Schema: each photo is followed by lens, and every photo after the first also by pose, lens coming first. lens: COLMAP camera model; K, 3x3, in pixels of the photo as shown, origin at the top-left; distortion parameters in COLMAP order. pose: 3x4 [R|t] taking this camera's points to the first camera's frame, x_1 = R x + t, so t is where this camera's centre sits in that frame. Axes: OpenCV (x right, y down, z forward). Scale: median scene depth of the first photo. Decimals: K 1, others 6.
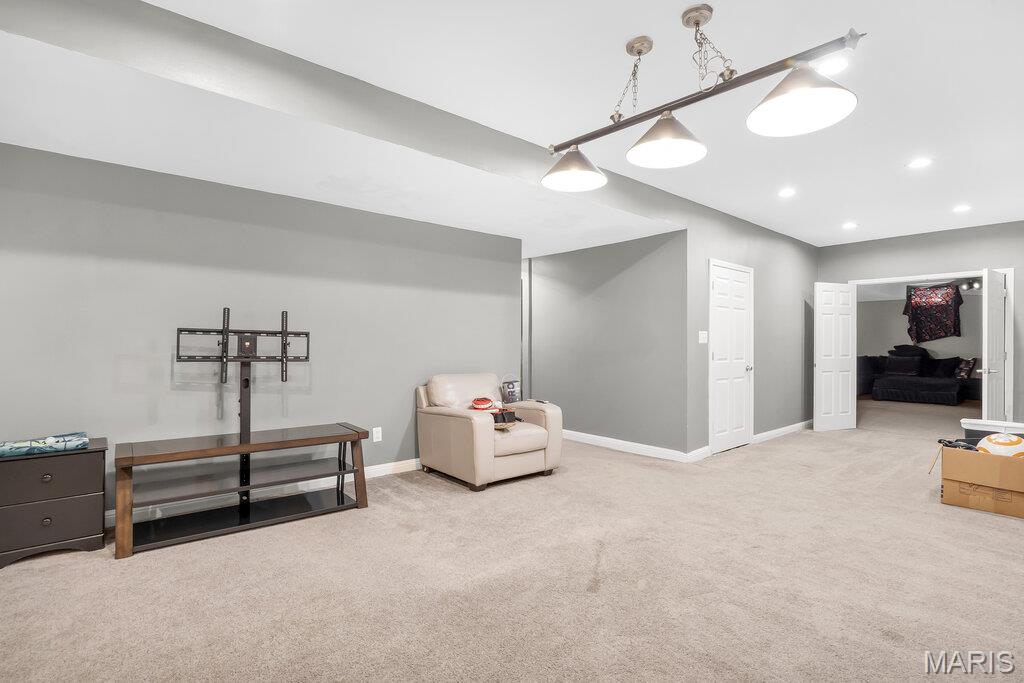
lens RADIAL K [[478.1, 0, 515.4], [0, 478.1, 344.3], [0, 0, 1]] dist [-0.000450, -0.000116]
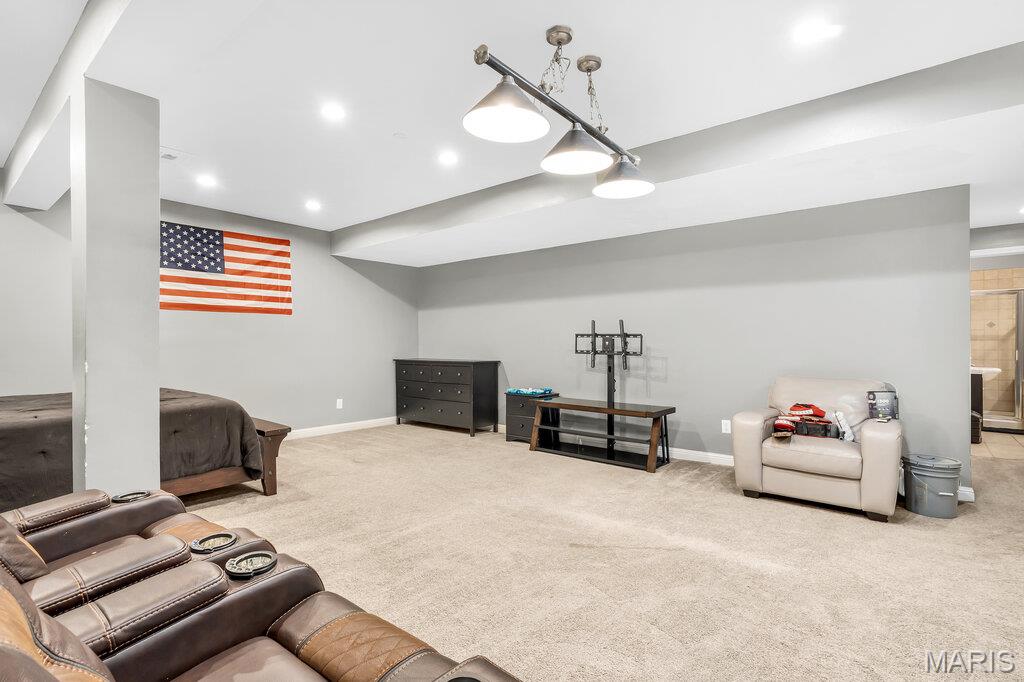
lens RADIAL K [[478.1, 0, 515.4], [0, 478.1, 343.8], [0, 0, 1]] dist [-0.000450, -0.000116]
pose [[0.212018, -0.004572, -0.977255, 0.850765], [0.001804, 0.999989, -0.004287, 0.008053], [0.977264, -0.000854, 0.212024, 0.393652]]
